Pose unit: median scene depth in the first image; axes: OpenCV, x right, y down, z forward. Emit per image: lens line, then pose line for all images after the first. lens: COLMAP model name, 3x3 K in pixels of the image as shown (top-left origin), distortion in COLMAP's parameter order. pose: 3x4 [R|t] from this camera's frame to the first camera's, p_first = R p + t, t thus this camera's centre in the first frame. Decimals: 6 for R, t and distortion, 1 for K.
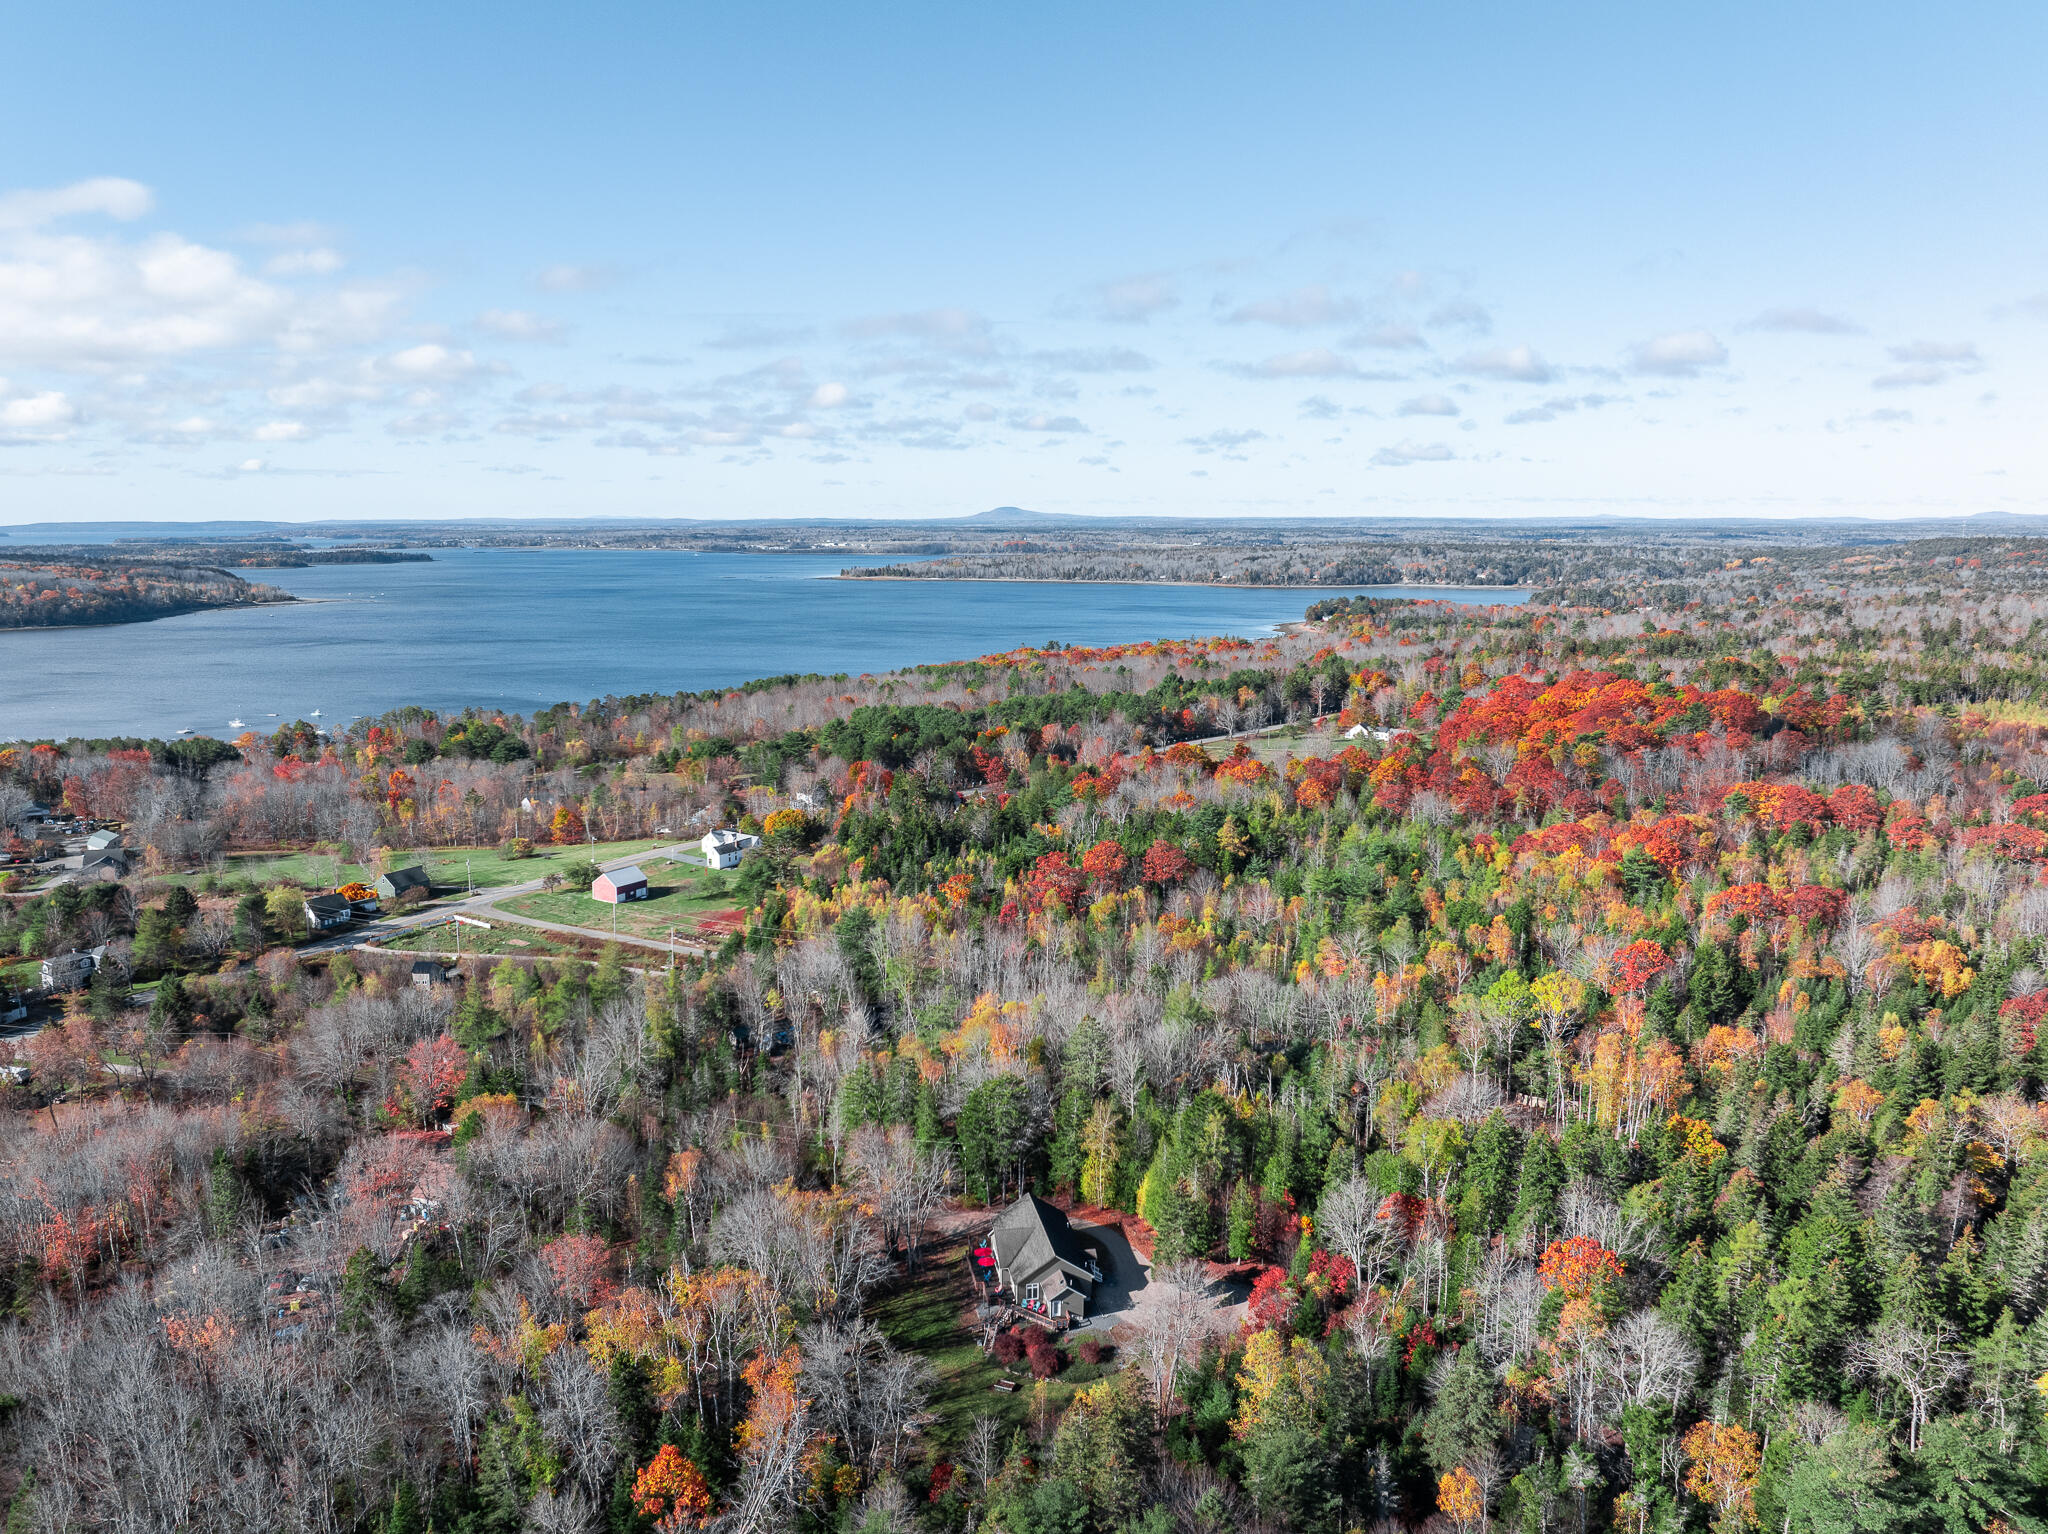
lens RADIAL K [[1484.8, 0, 1019.0], [0, 1484.8, 789.1], [0, 0, 1]] dist [-0.040329, -0.001094]
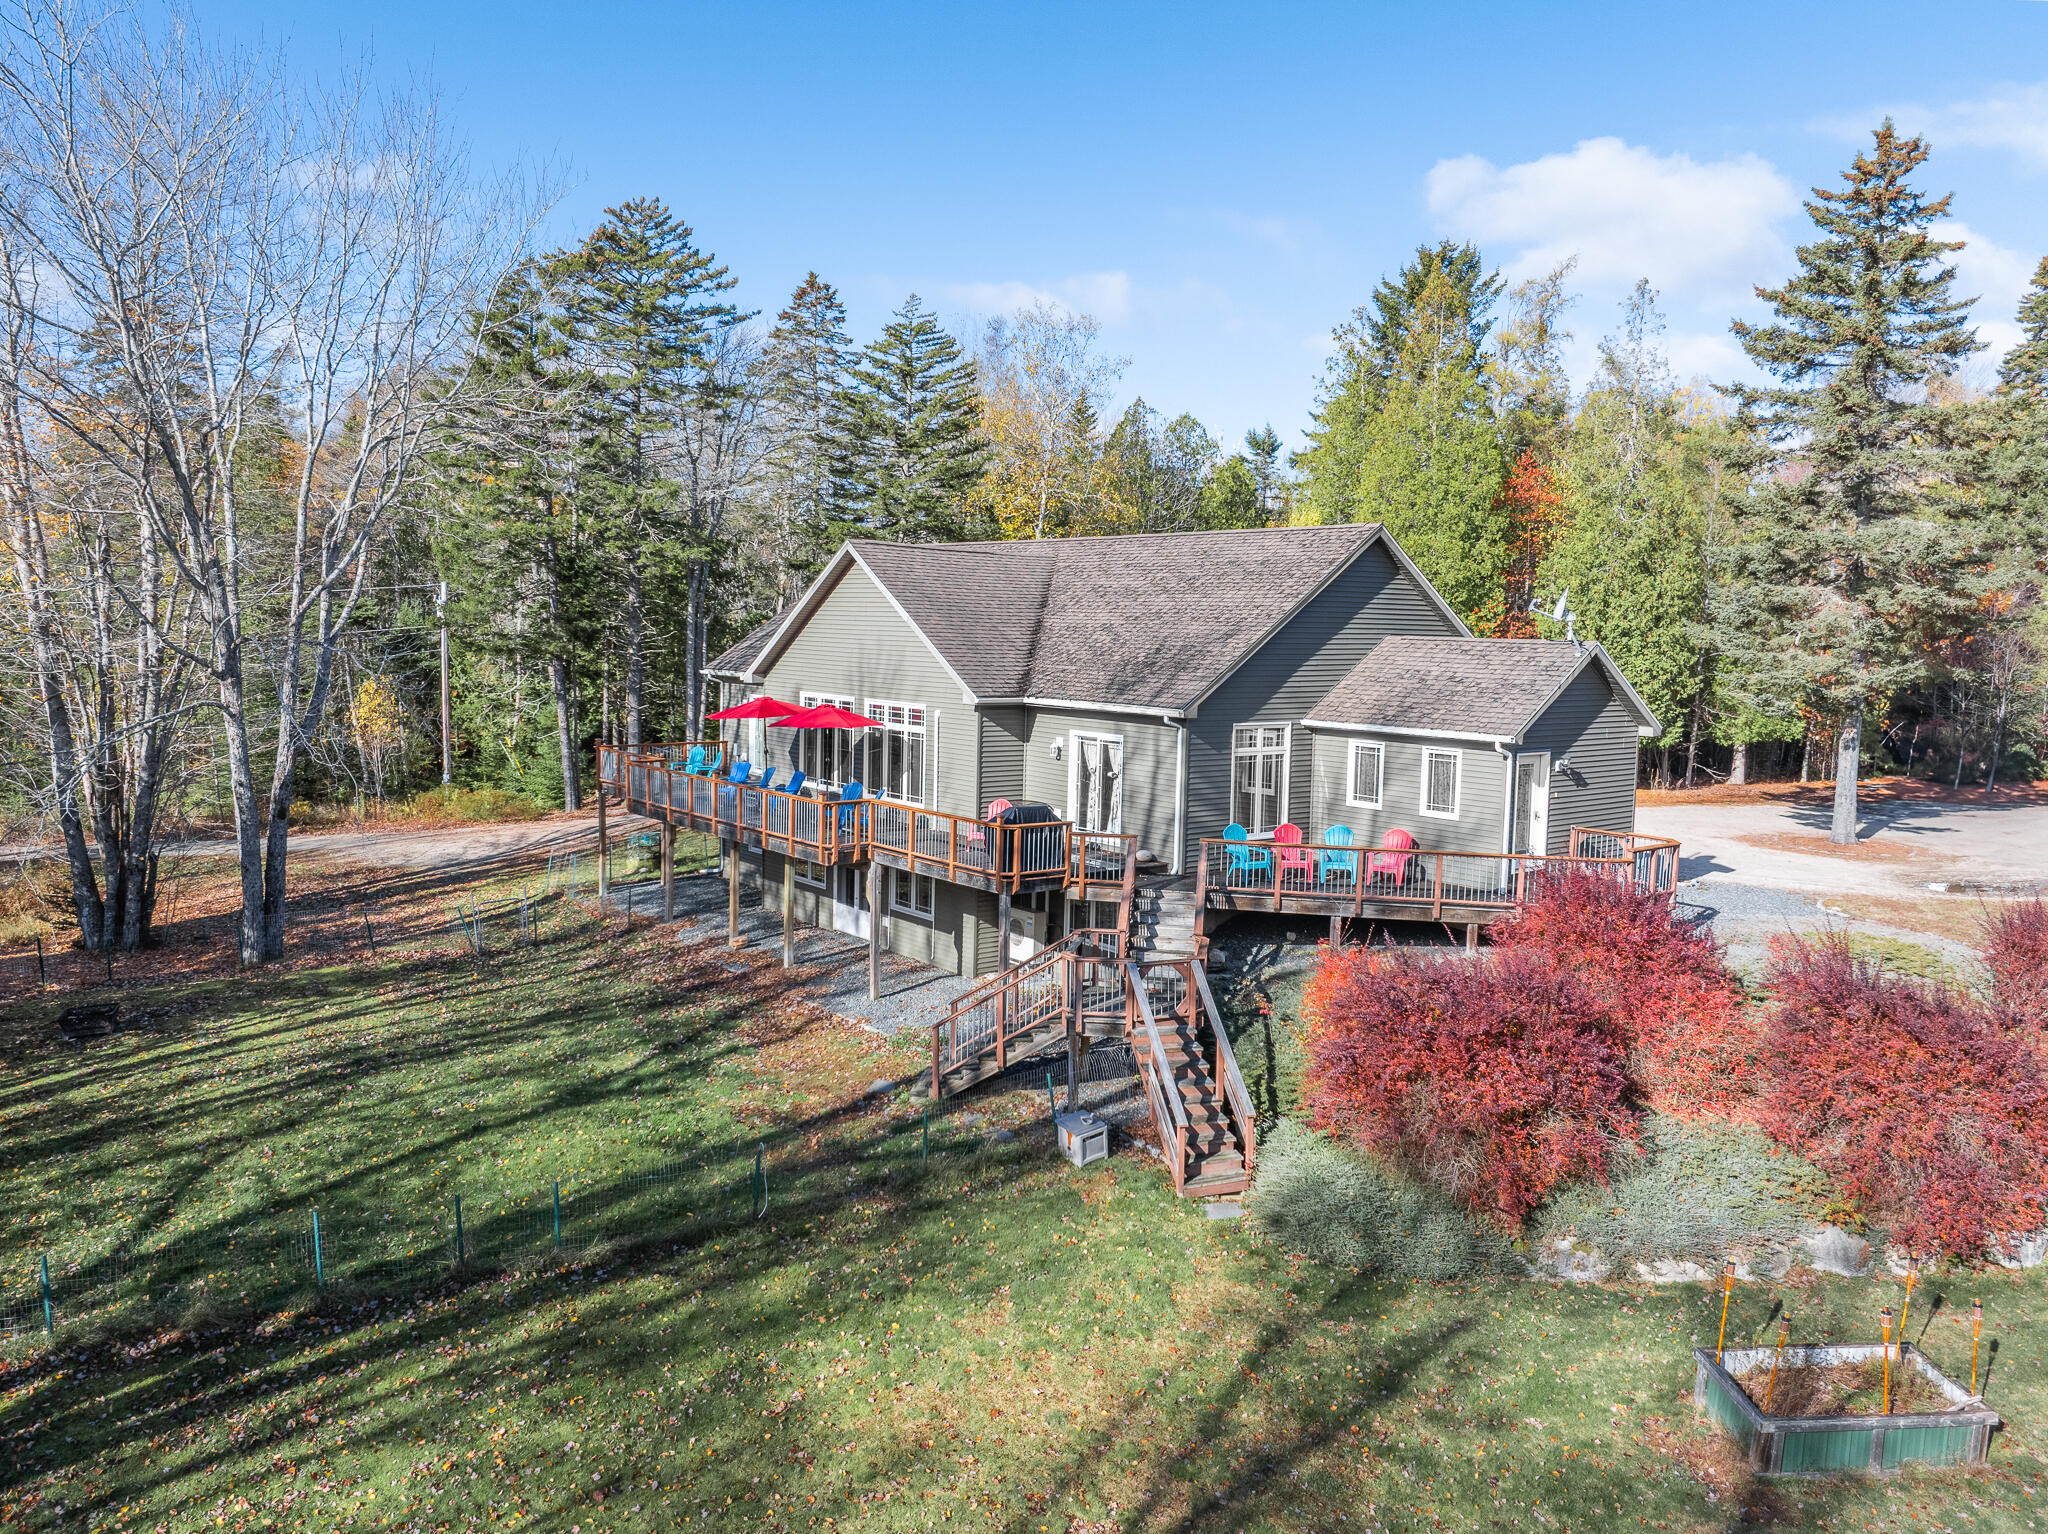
lens RADIAL K [[1465.4, 0, 1020.8], [0, 1465.4, 753.2], [0, 0, 1]] dist [-0.036513, 0.006529]
pose [[0.878020, -0.016530, 0.478338, -0.038824], [0.062202, 0.994869, -0.079797, 0.167584], [-0.474564, 0.099817, 0.874543, 0.428239]]
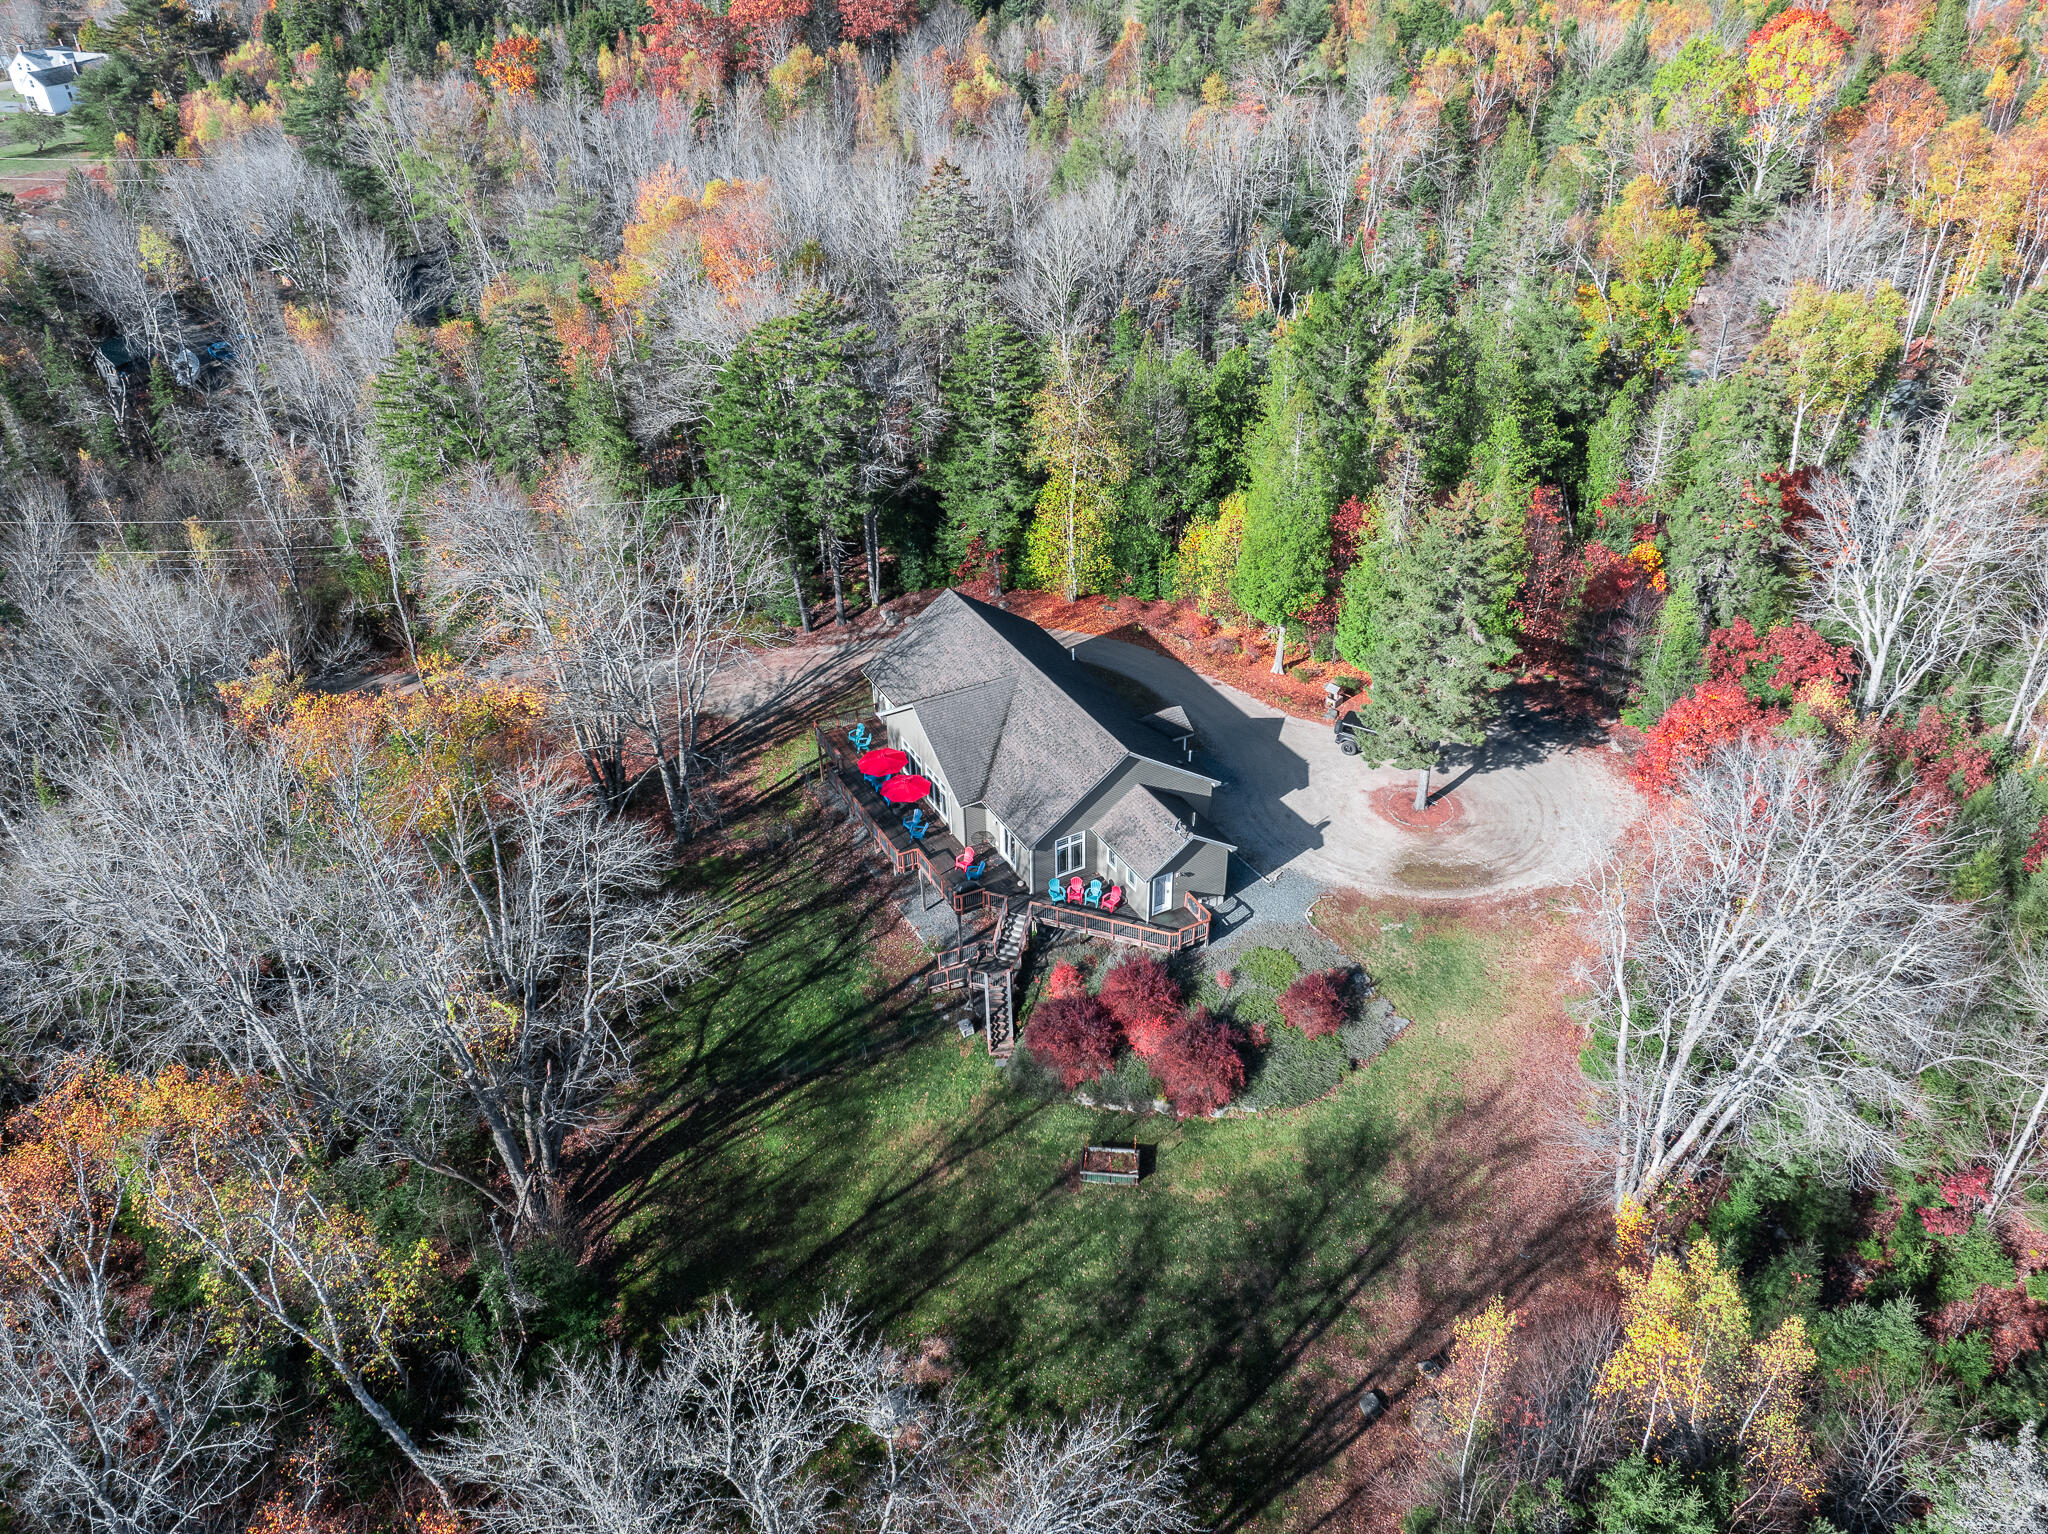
lens RADIAL K [[1465.4, 0, 1020.8], [0, 1465.4, 753.2], [0, 0, 1]] dist [-0.036513, 0.006529]
pose [[0.947389, -0.183482, 0.262277, -0.044165], [0.064598, 0.912136, 0.404765, 0.083477], [-0.313500, -0.366527, 0.876000, 0.339170]]
